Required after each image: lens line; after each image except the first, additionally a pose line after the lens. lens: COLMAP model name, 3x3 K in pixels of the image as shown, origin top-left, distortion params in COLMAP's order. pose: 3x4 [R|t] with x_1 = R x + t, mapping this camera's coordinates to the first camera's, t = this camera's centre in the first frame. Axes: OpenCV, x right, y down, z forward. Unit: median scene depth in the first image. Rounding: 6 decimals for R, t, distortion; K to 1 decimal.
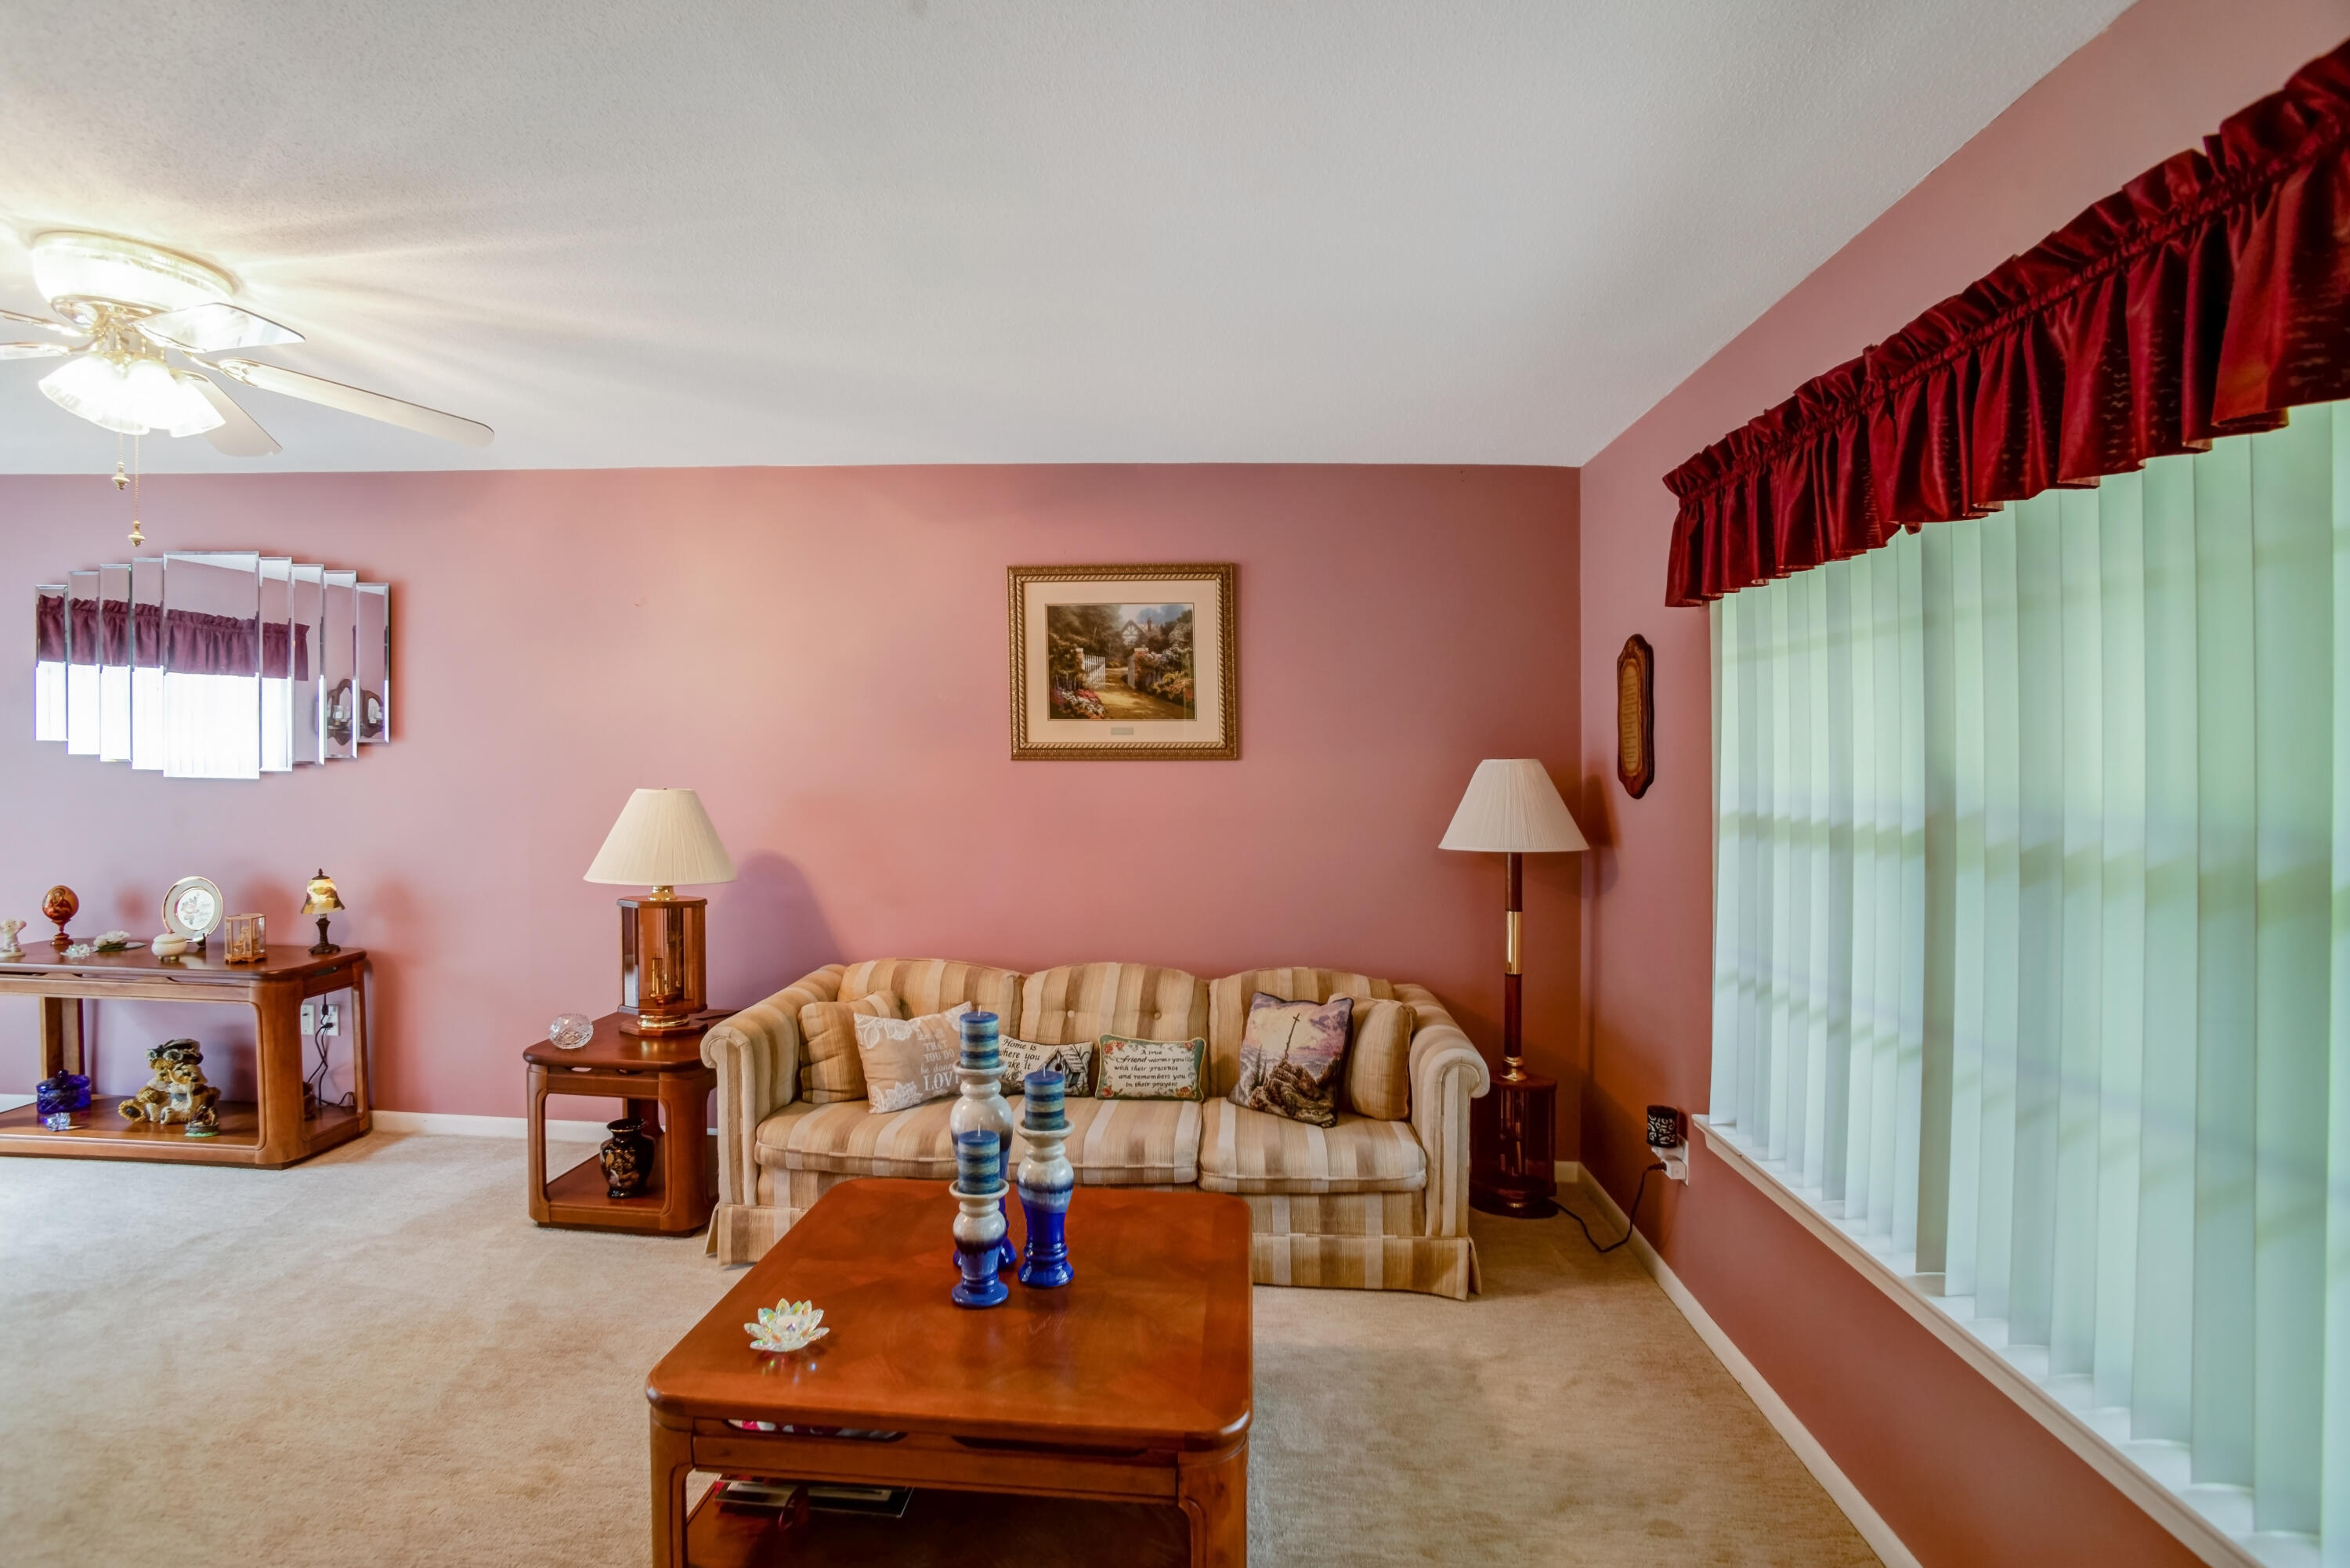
lens RADIAL K [[1137.7, 0, 1174.6], [0, 1137.7, 741.7], [0, 0, 1]] dist [-0.060303, 0.033267]
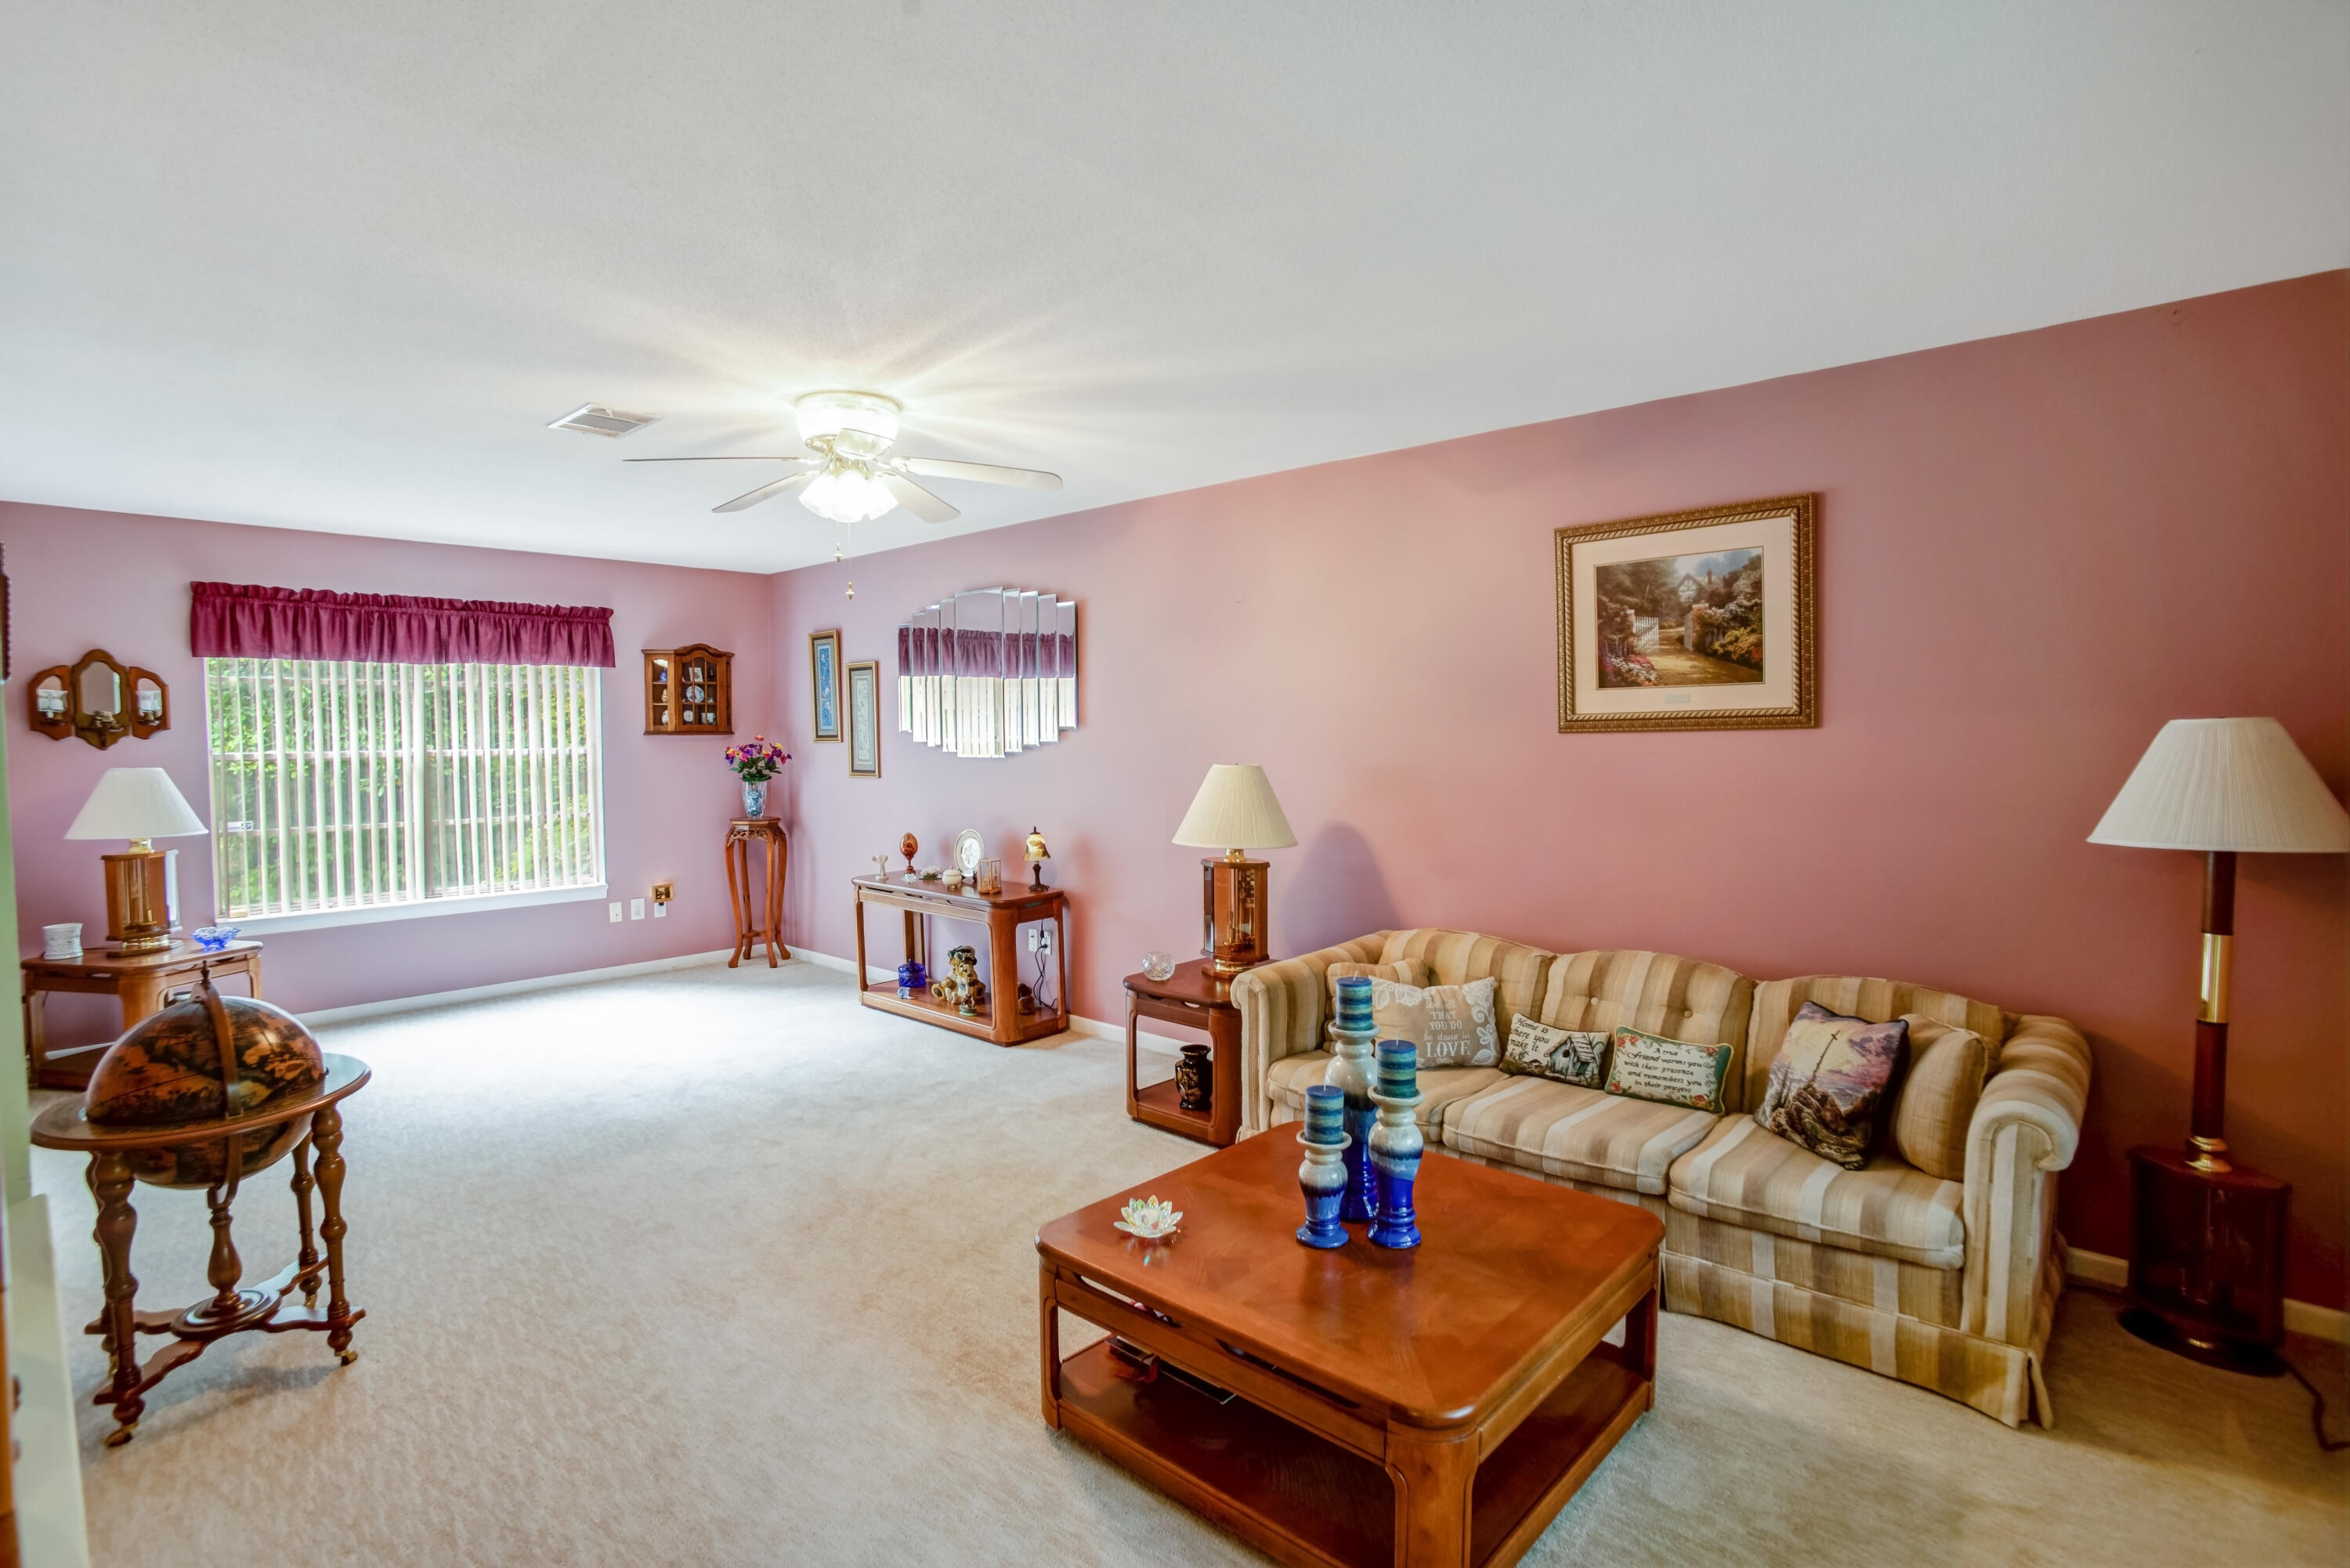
lens RADIAL K [[1146.6, 0, 1165.1], [0, 1146.6, 776.4], [0, 0, 1]] dist [-0.051248, 0.033606]
pose [[0.785254, 0.003895, -0.619161, 0.227785], [0.029040, 0.998648, 0.043113, 0.001971], [0.618492, -0.051835, 0.784079, 0.047745]]
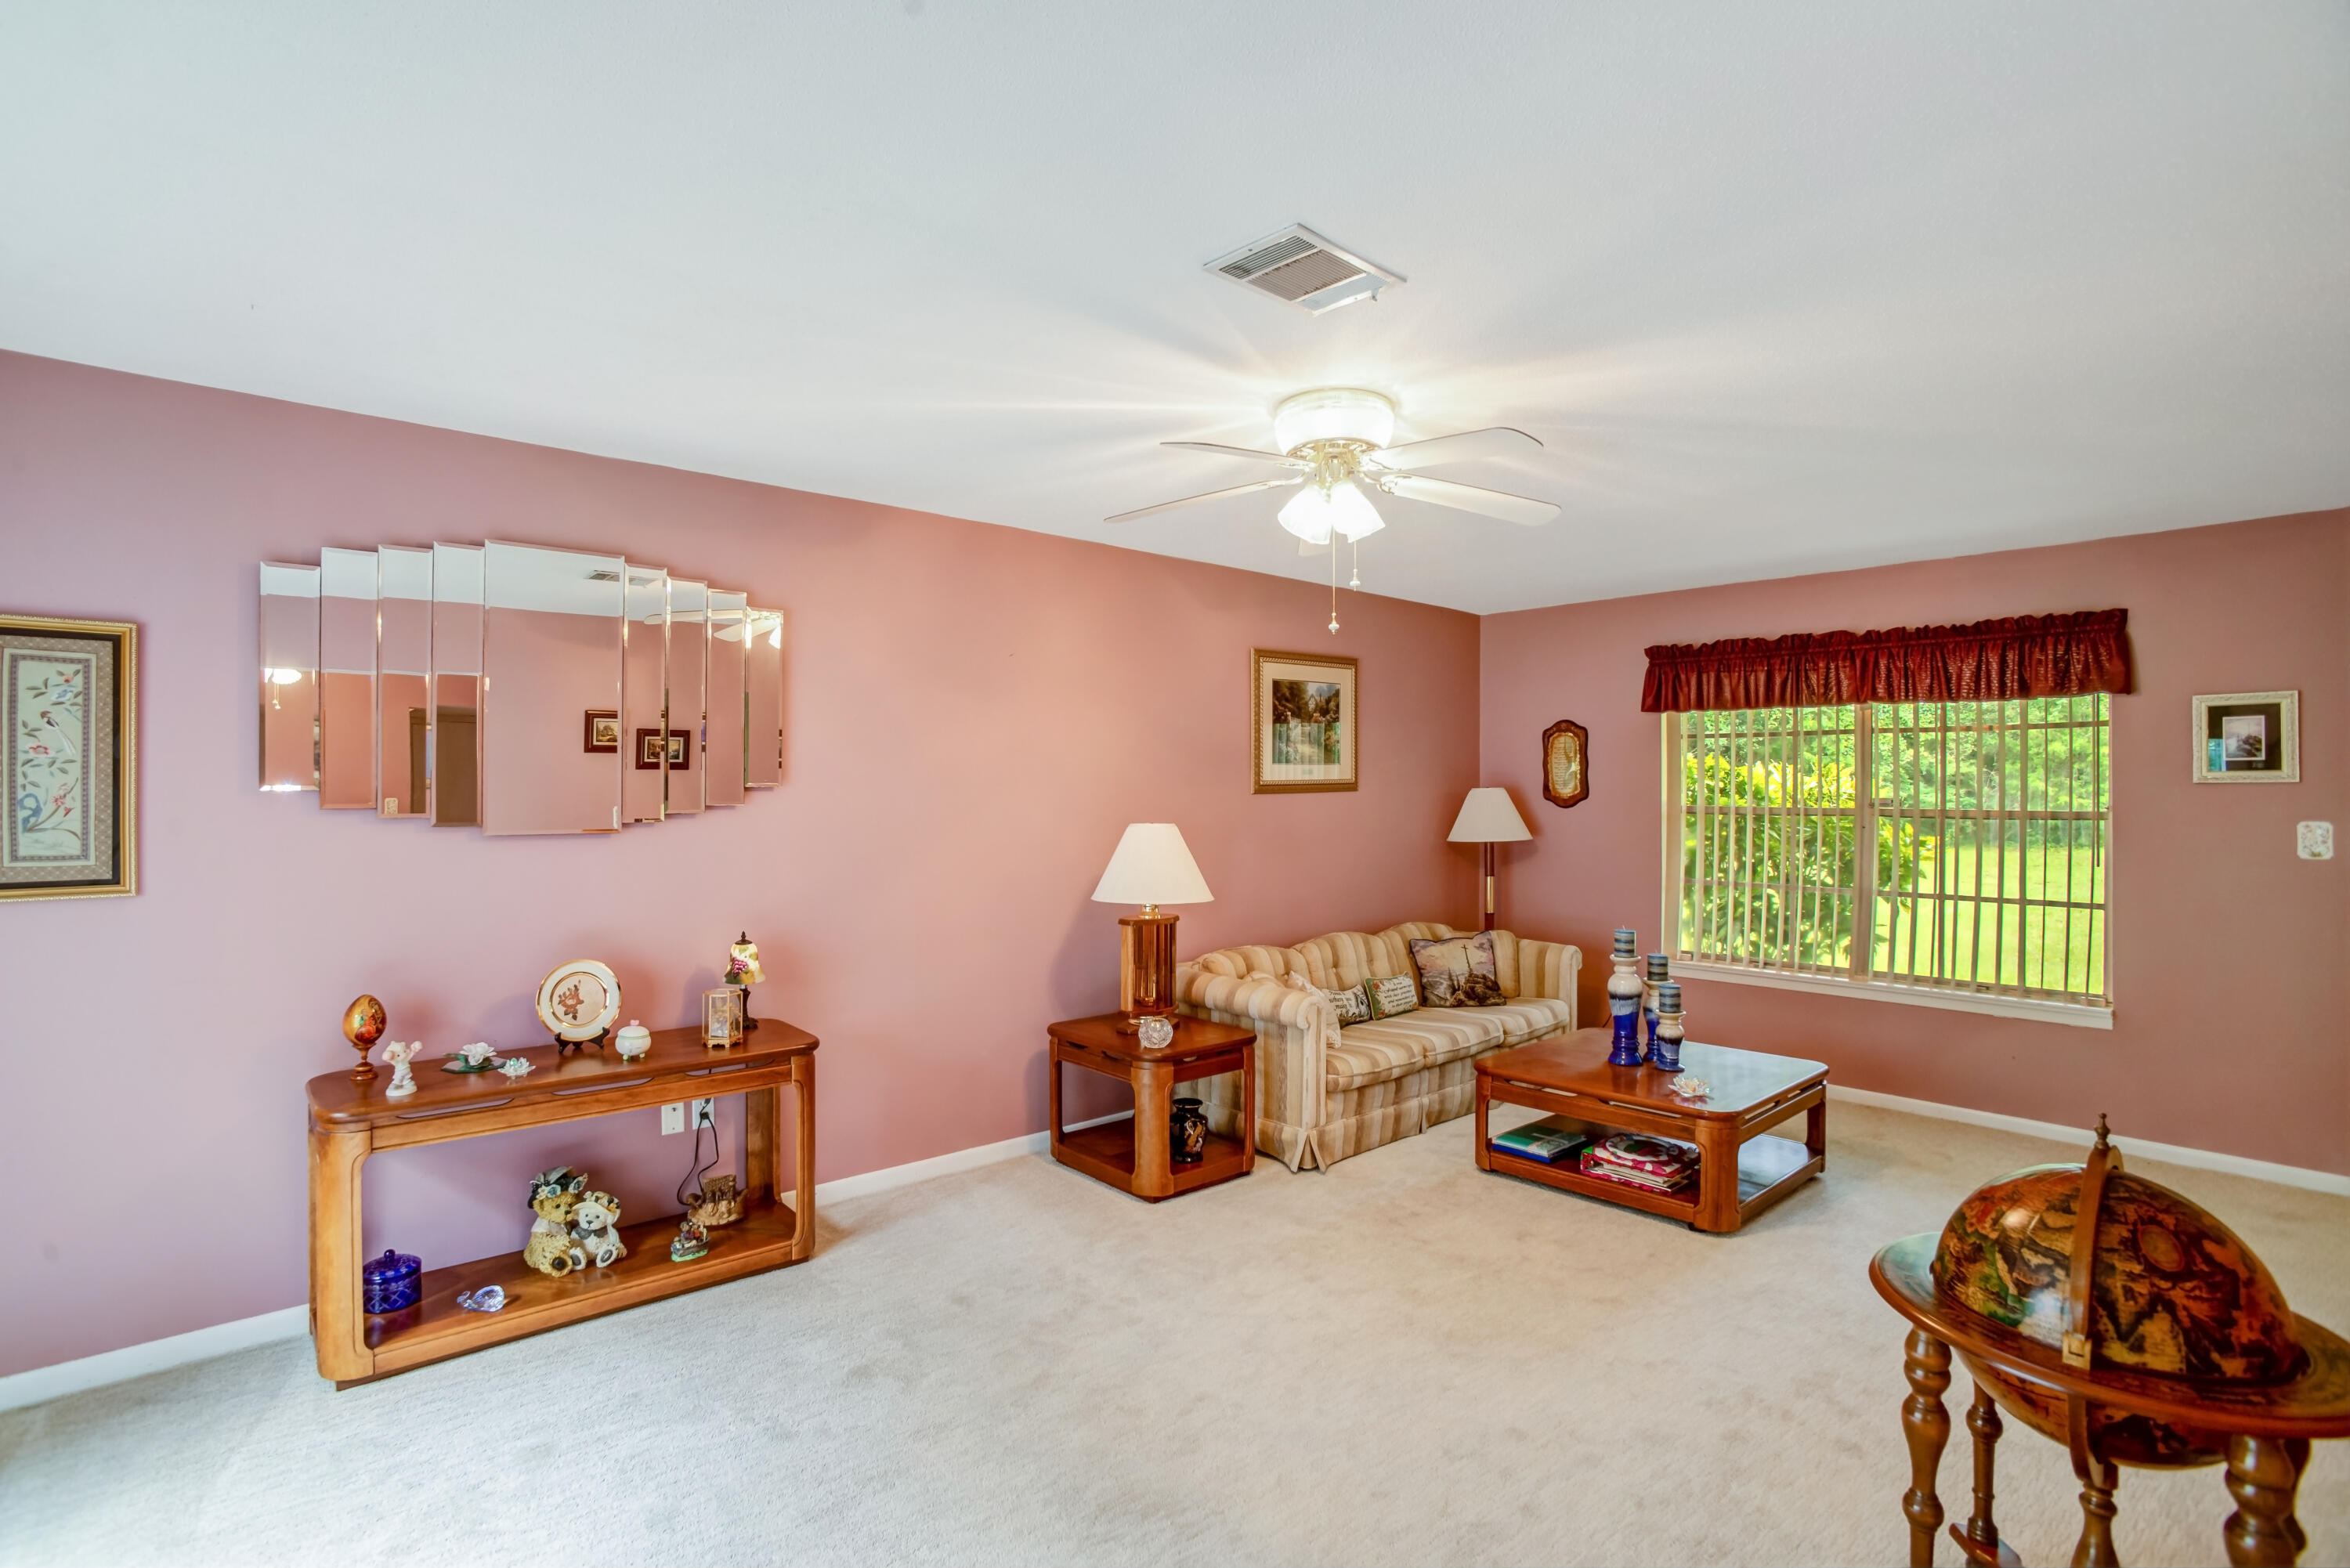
lens RADIAL K [[1121.6, 0, 1175.0], [0, 1121.6, 784.0], [0, 0, 1]] dist [-0.061542, 0.031288]
pose [[0.697482, -0.009870, 0.716535, -1.375305], [0.001888, 0.999927, 0.011936, -0.013615], [-0.716600, -0.006973, 0.697449, 0.178523]]
